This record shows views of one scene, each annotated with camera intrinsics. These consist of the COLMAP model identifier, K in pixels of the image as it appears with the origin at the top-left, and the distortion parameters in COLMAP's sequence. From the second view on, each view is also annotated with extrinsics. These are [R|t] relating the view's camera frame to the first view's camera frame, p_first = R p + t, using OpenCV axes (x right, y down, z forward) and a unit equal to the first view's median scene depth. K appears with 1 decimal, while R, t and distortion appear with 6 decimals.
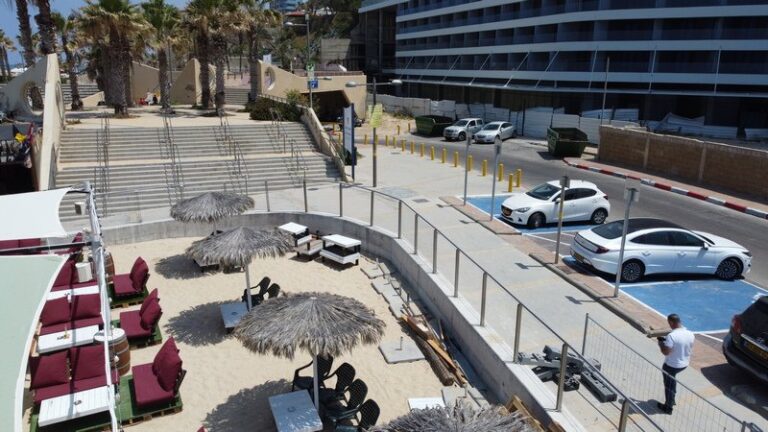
lens RADIAL K [[573.7, 0, 382.1], [0, 573.7, 218.7], [0, 0, 1]] dist [-0.002334, -0.003516]
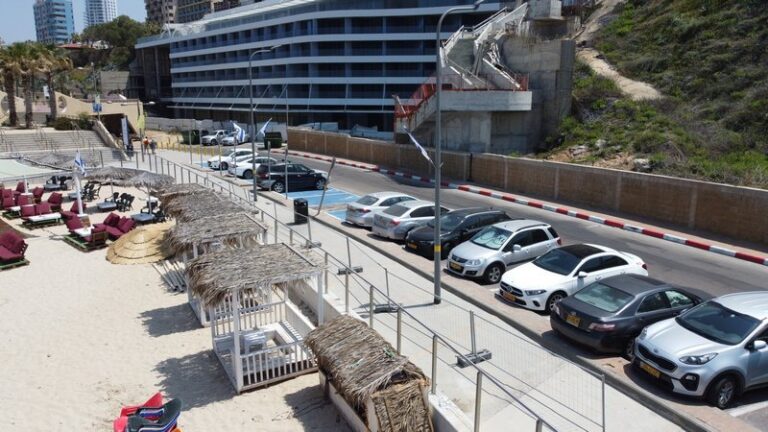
lens RADIAL K [[573.7, 0, 382.3], [0, 573.7, 217.4], [0, 0, 1]] dist [-0.002334, -0.003516]
pose [[0.940678, -0.075104, 0.330886, 0.035910], [0.091657, 0.995186, -0.034688, 0.106408], [-0.326688, 0.062958, 0.943033, -0.391598]]
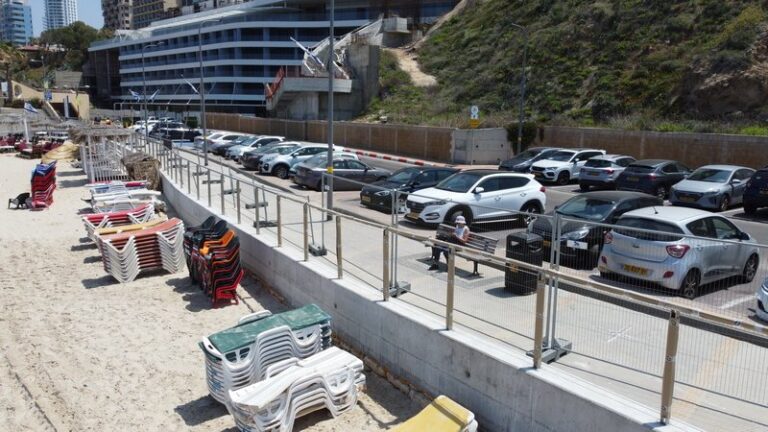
lens RADIAL K [[573.7, 0, 382.7], [0, 573.7, 216.1], [0, 0, 1]] dist [-0.002334, -0.003516]
pose [[0.920002, -0.061742, 0.387019, 0.085894], [0.088542, 0.994725, -0.051787, 0.227249], [-0.381780, 0.081911, 0.920616, -0.696667]]
